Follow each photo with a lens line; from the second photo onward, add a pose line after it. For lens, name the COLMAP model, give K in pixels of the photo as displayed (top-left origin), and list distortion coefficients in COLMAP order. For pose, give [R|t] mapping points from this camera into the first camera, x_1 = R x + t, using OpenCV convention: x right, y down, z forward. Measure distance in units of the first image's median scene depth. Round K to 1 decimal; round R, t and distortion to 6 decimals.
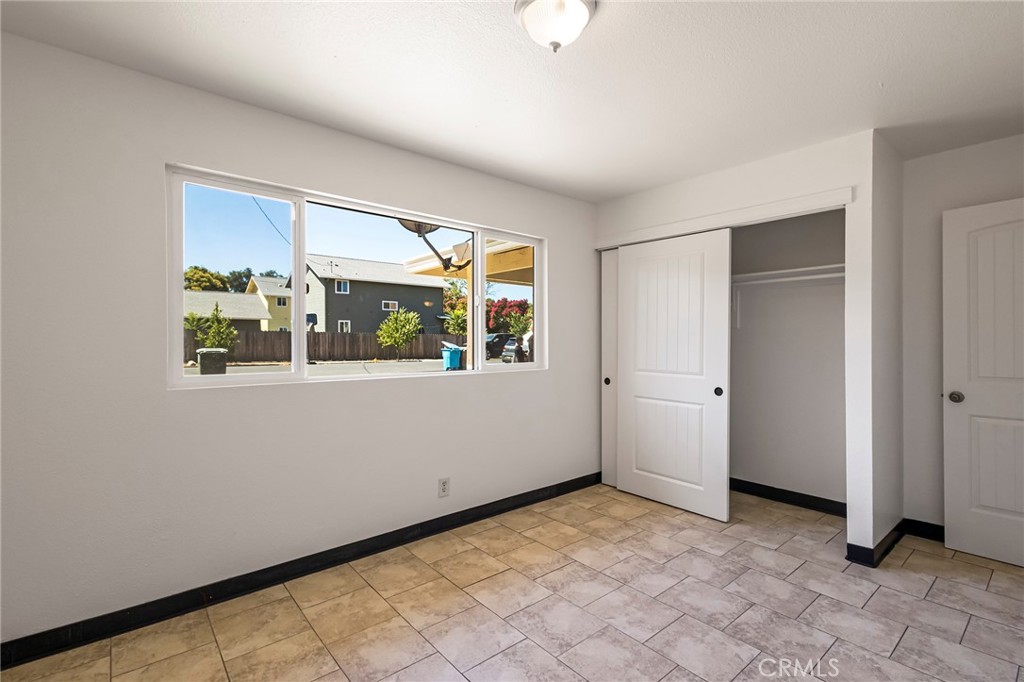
lens RADIAL K [[463.9, 0, 513.5], [0, 463.9, 325.7], [0, 0, 1]] dist [0.015969, -0.006595]
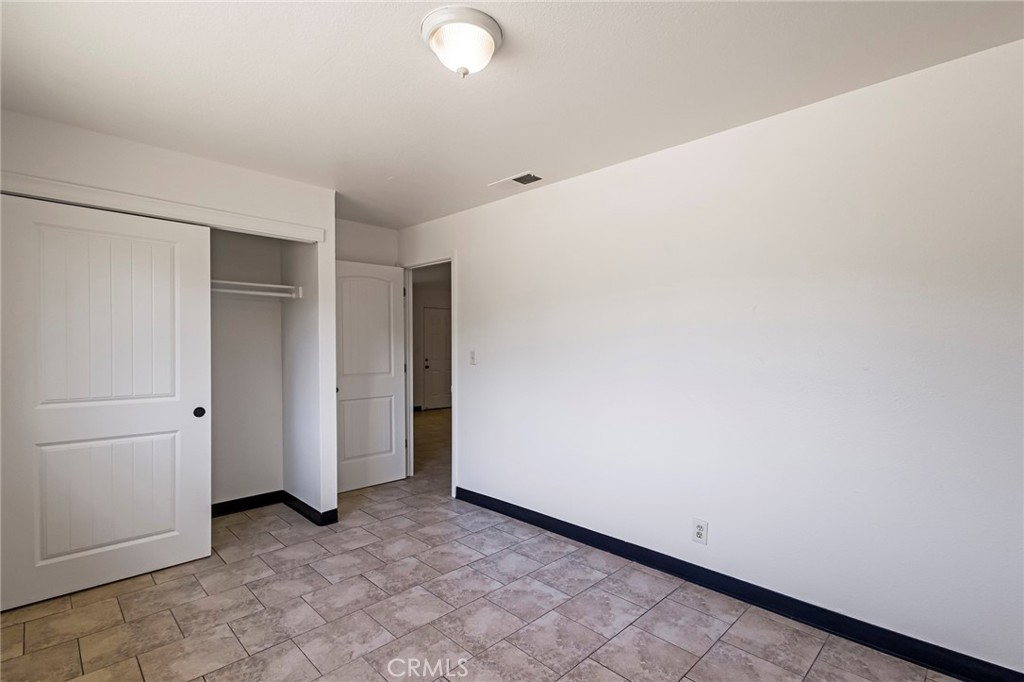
lens RADIAL K [[474.6, 0, 509.2], [0, 474.6, 342.3], [0, 0, 1]] dist [0.001866, -0.000458]
pose [[-0.076384, 0.005397, 0.997064, -0.582950], [-0.031710, 0.999466, -0.007839, -0.000624], [-0.996574, -0.032216, -0.076172, 0.589371]]
